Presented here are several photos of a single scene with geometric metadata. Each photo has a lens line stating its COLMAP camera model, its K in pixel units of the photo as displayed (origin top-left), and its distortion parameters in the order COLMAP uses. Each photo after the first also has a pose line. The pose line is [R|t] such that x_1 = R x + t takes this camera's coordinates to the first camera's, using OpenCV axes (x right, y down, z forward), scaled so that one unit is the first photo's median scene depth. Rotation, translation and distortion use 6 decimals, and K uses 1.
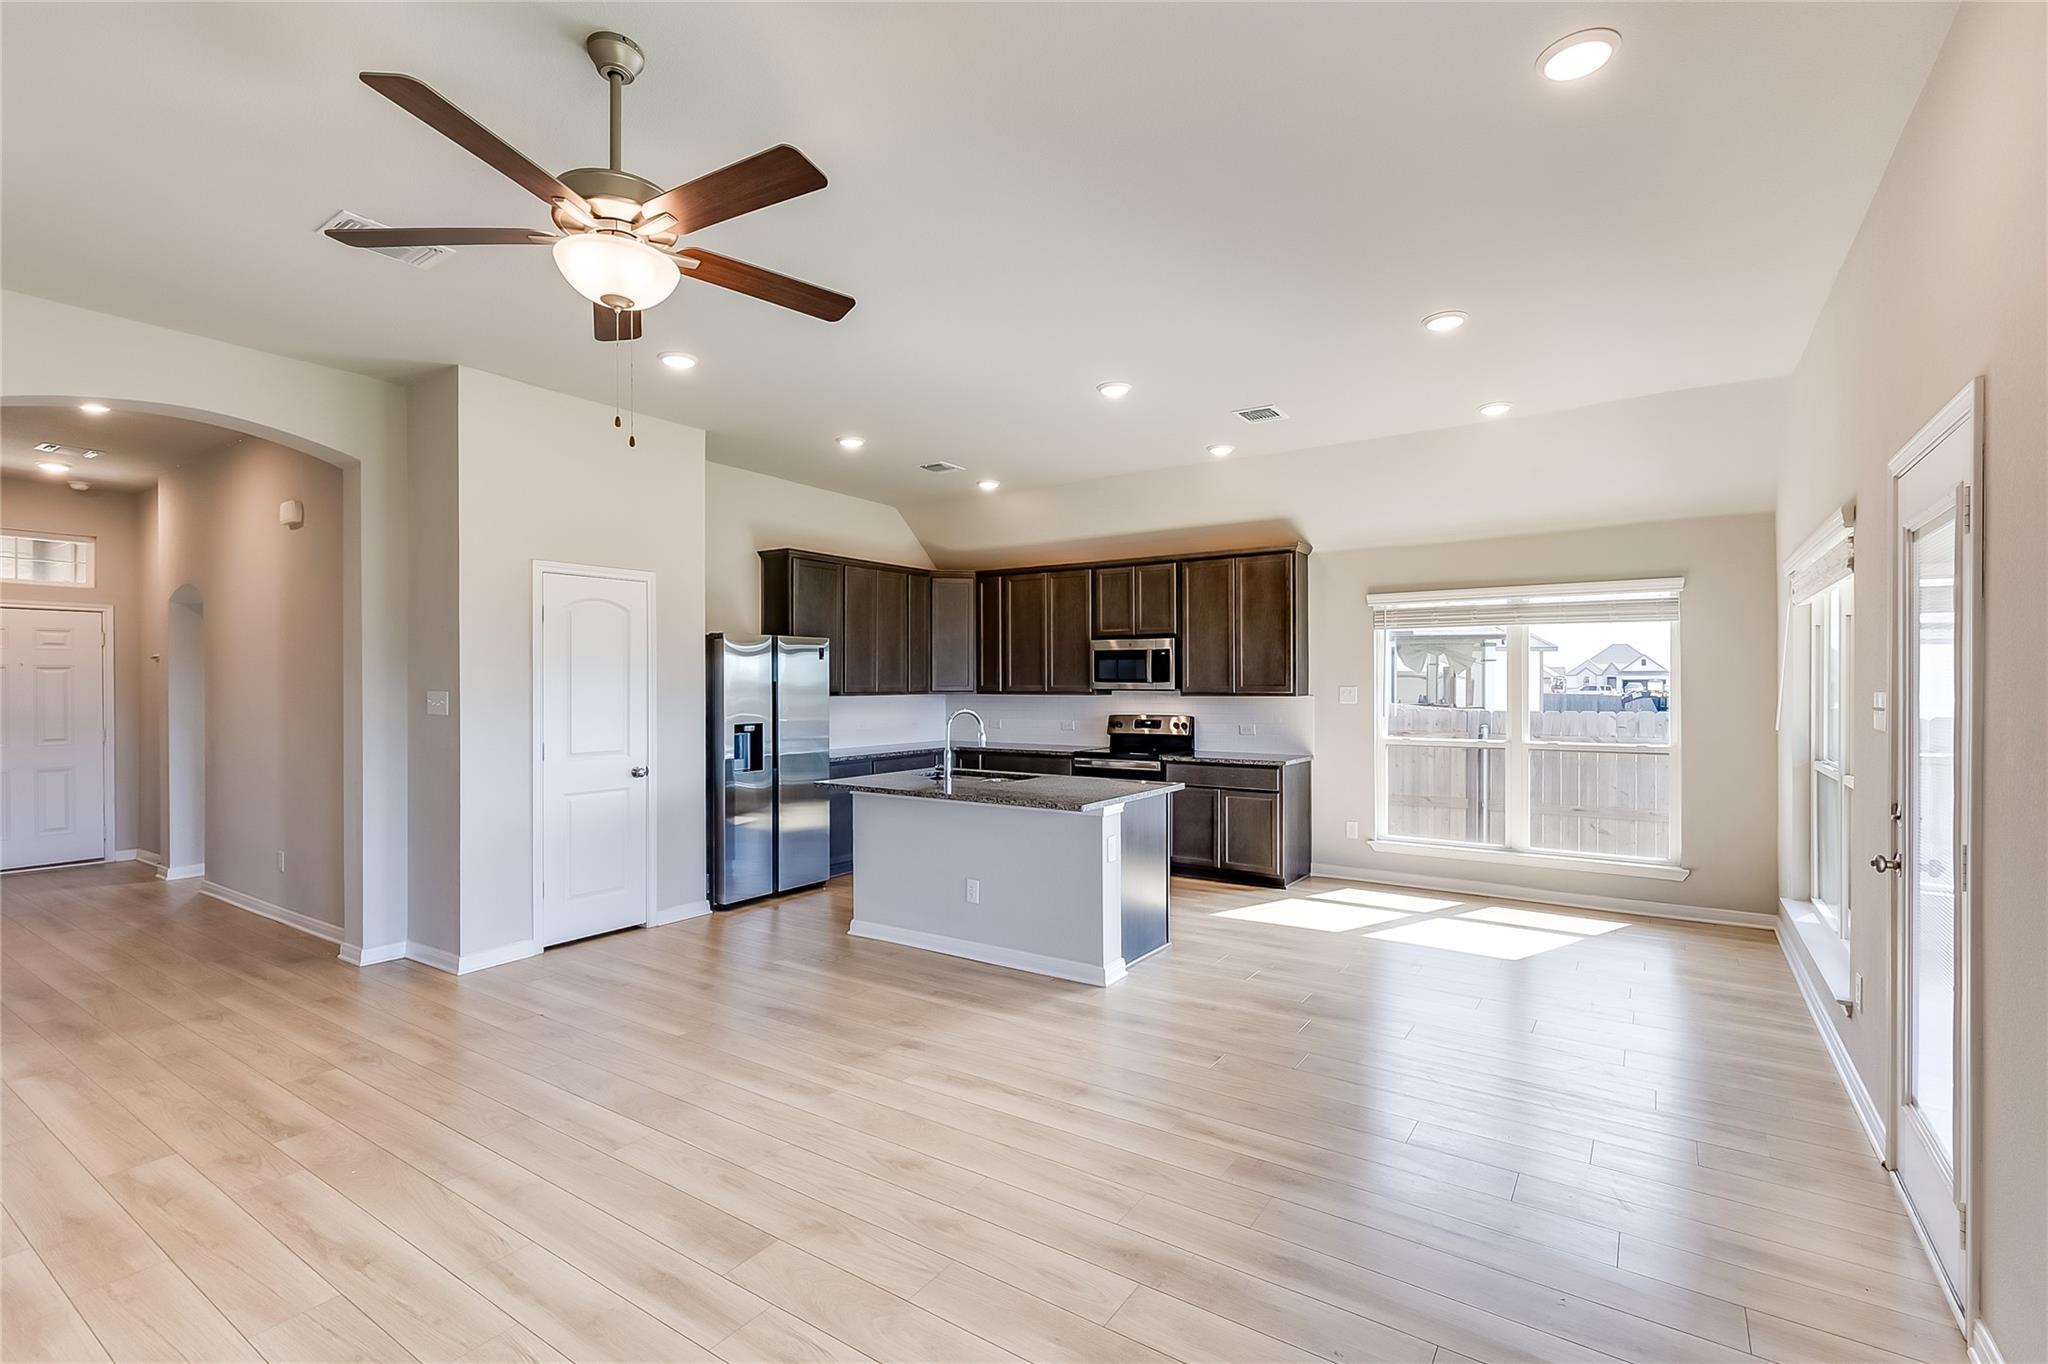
lens RADIAL K [[930.4, 0, 1034.0], [0, 930.4, 689.4], [0, 0, 1]] dist [0.003672, 0.000261]
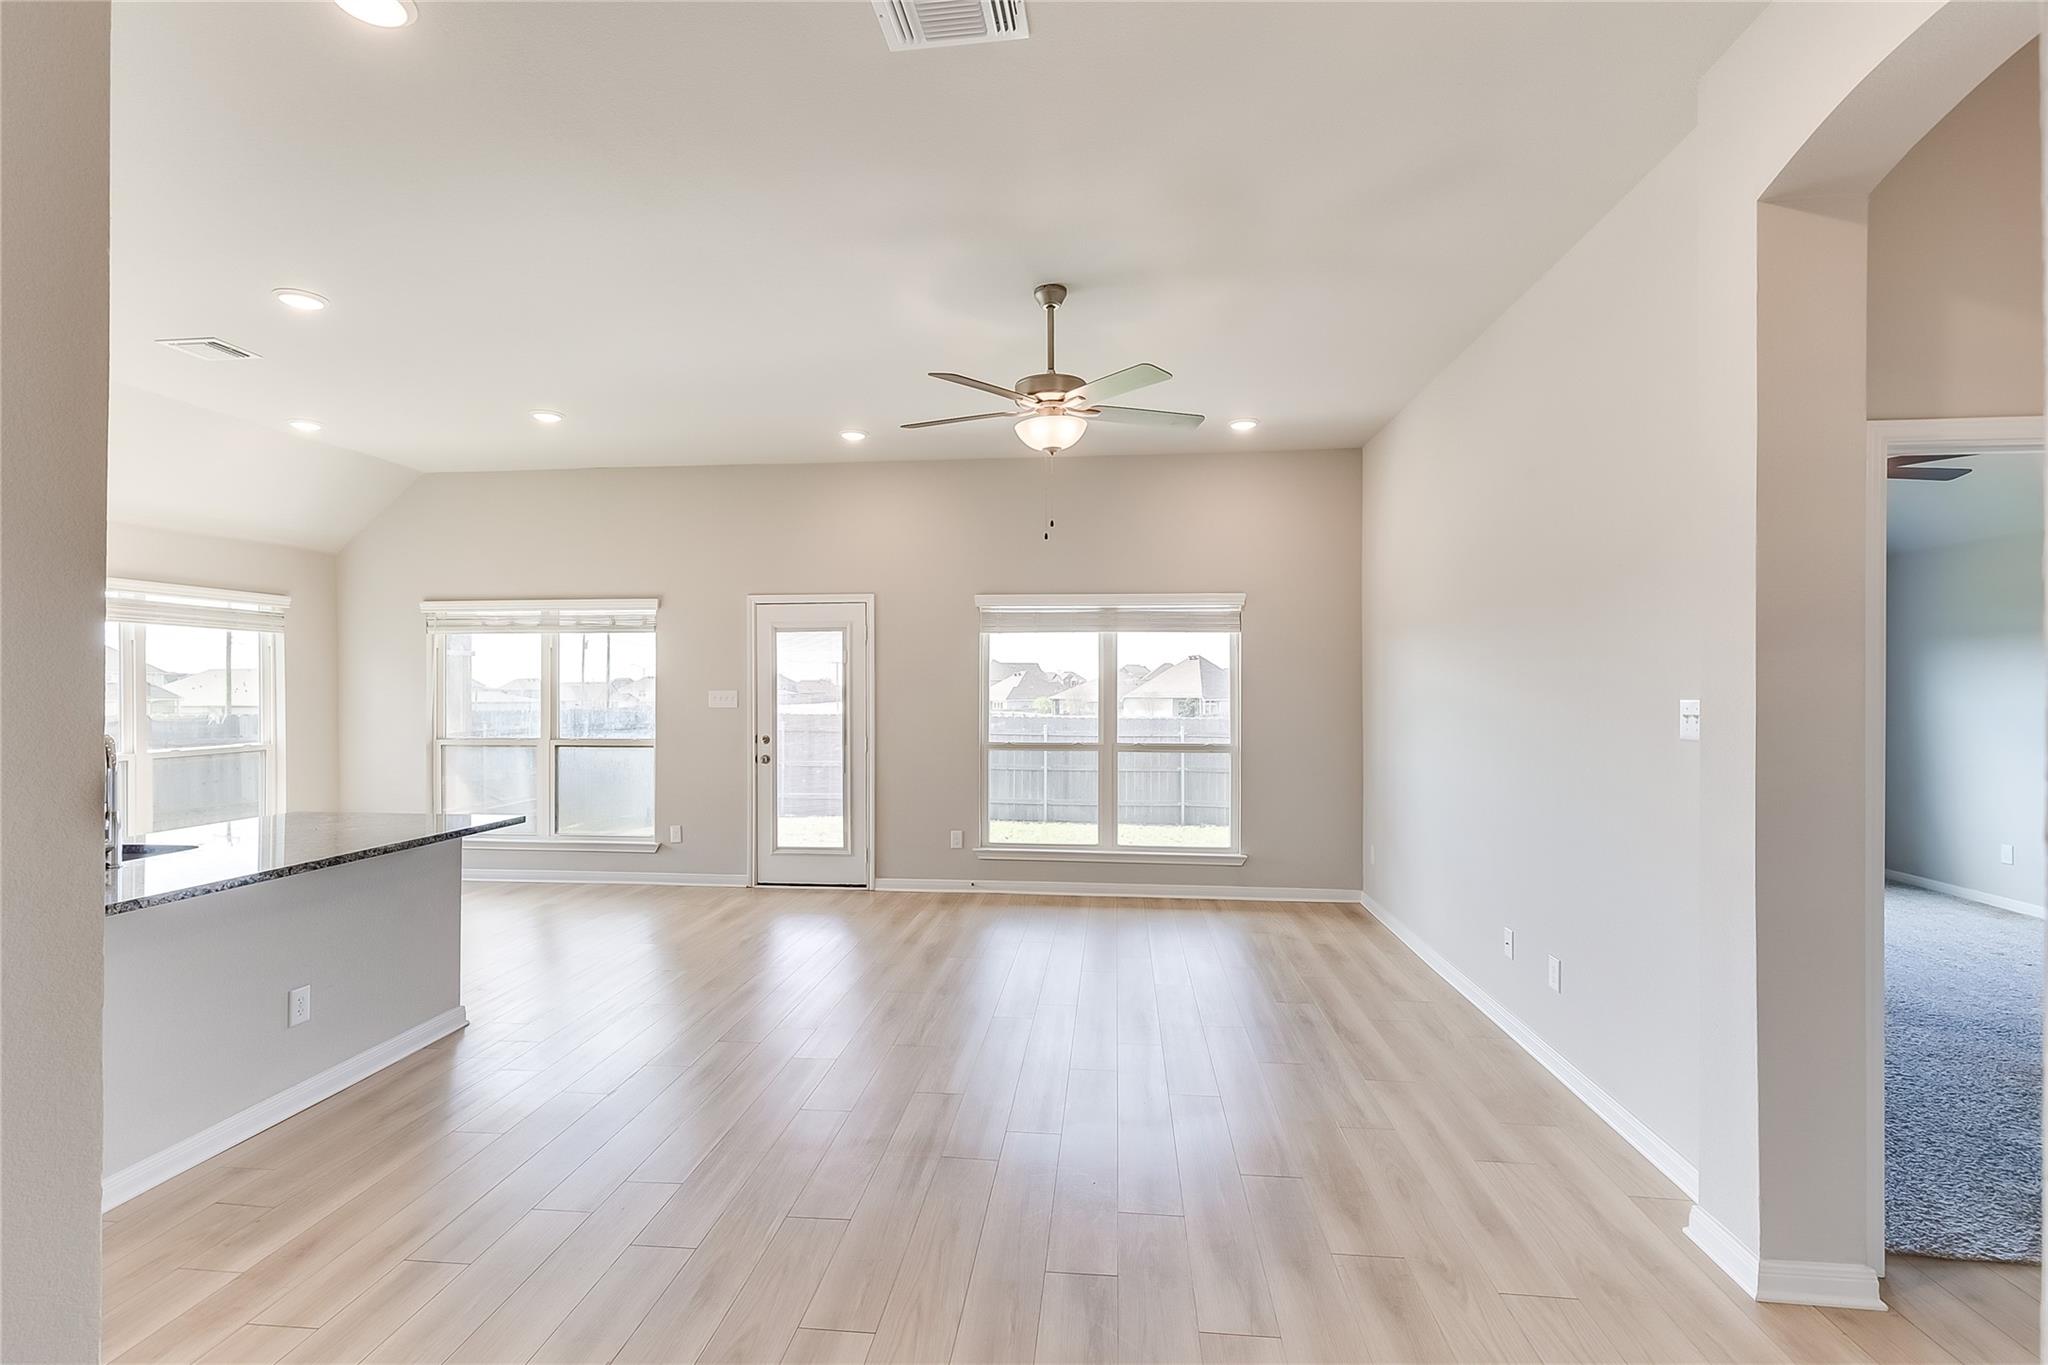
lens RADIAL K [[930.4, 0, 1015.3], [0, 930.4, 685.7], [0, 0, 1]] dist [0.003672, 0.000261]
pose [[-0.464662, 0.002558, 0.885485, -0.670781], [0.008742, 0.999960, 0.001699, -0.002856], [-0.885445, 0.008530, -0.464666, 0.656206]]
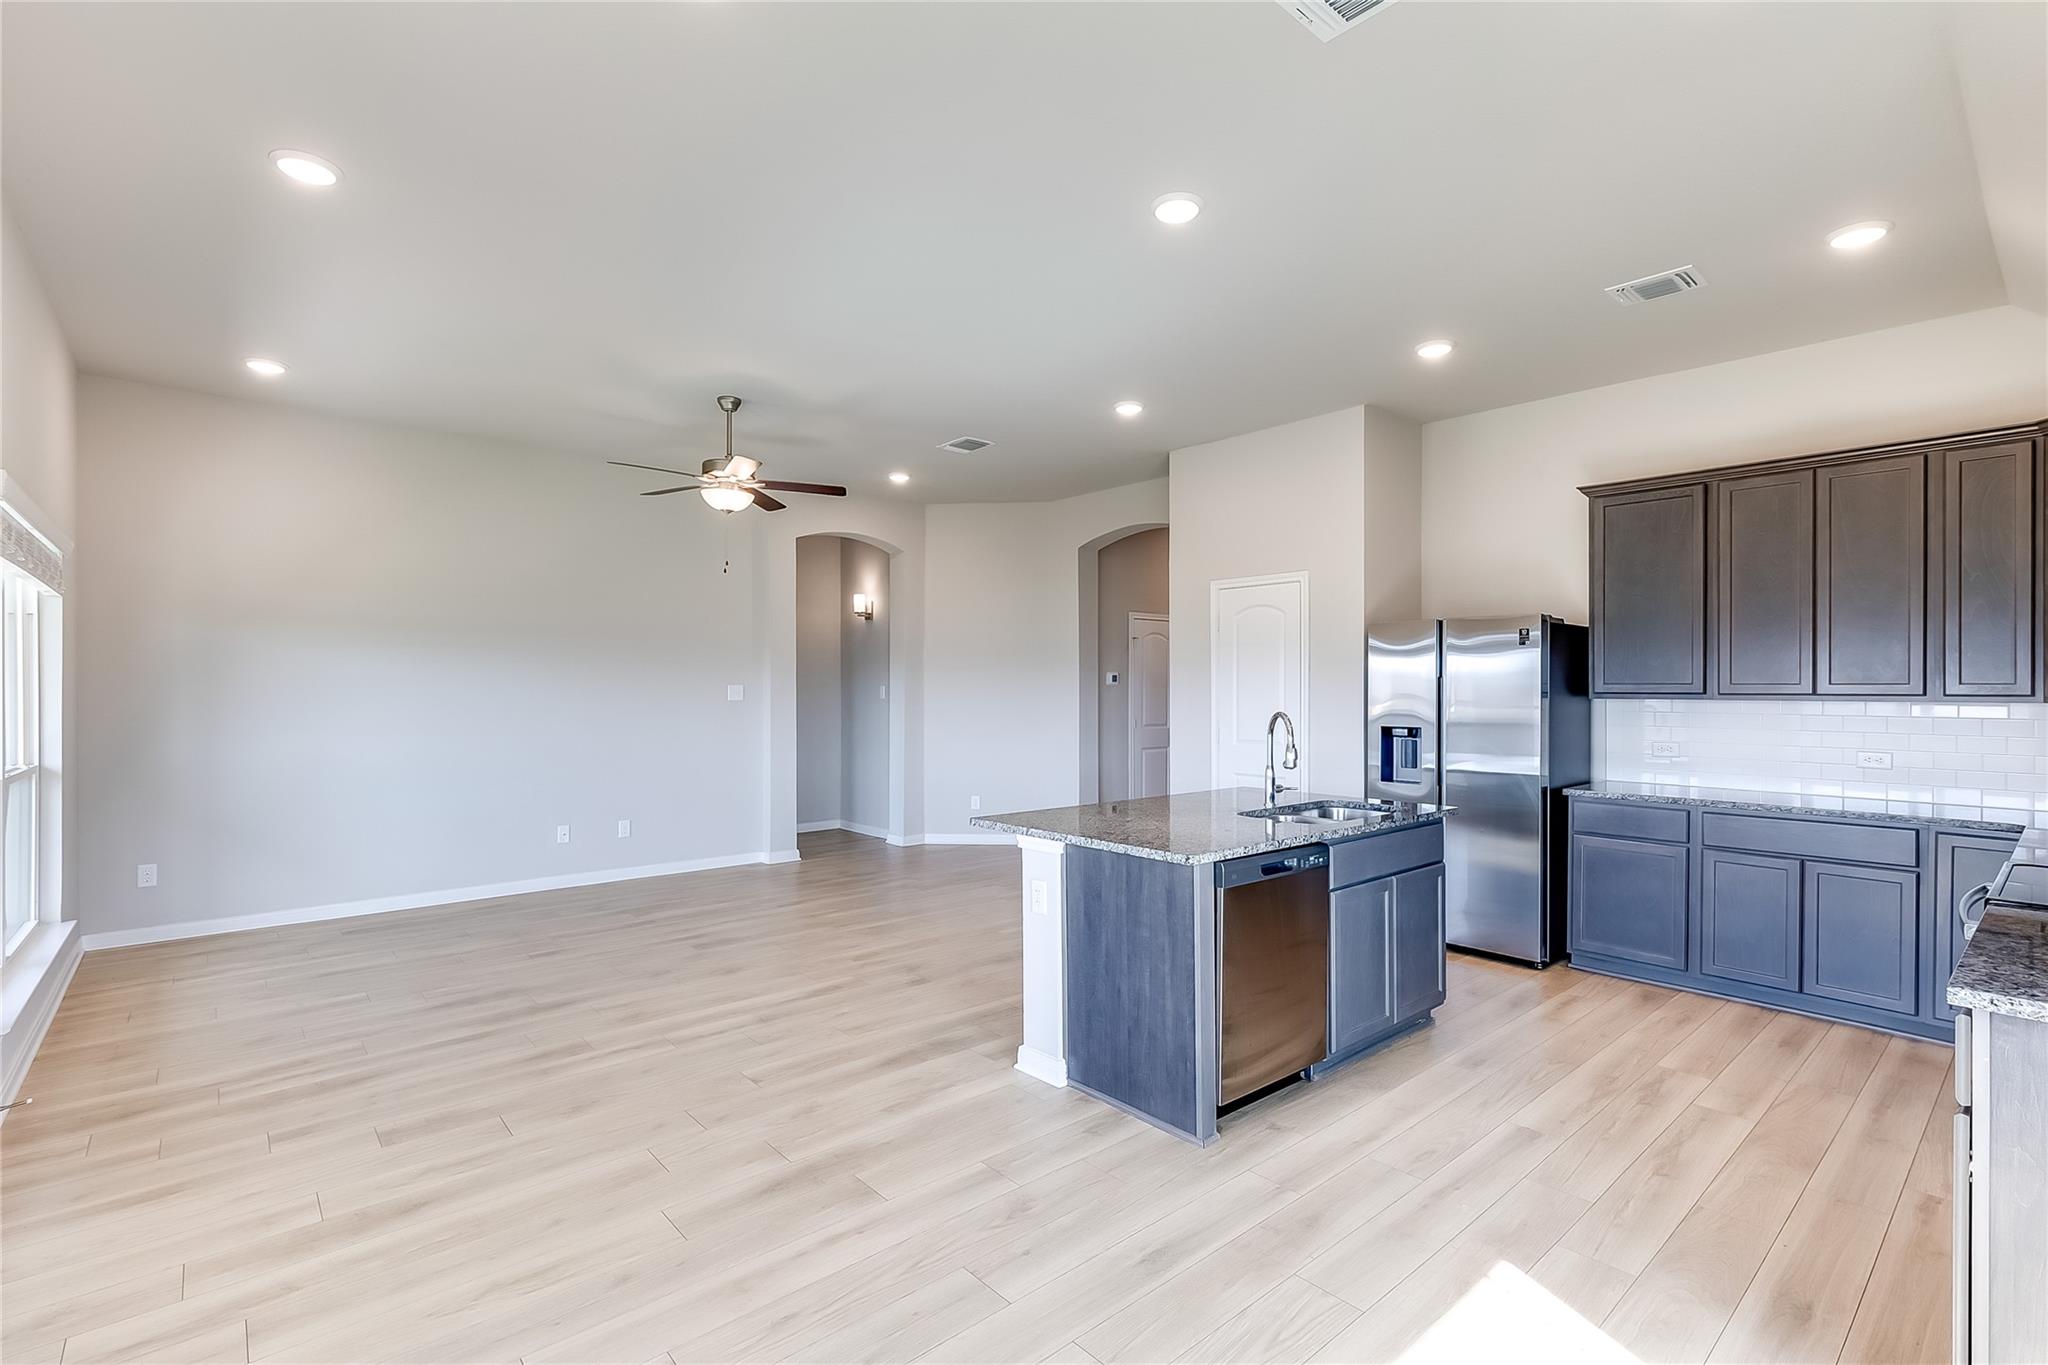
lens RADIAL K [[930.4, 0, 1026.2], [0, 930.4, 690.8], [0, 0, 1]] dist [0.003672, 0.000261]
pose [[-0.256322, 0.005882, -0.966574, 0.566455], [-0.009539, 0.999917, 0.008614, 0.000544], [0.966544, 0.011428, -0.256244, 0.831695]]
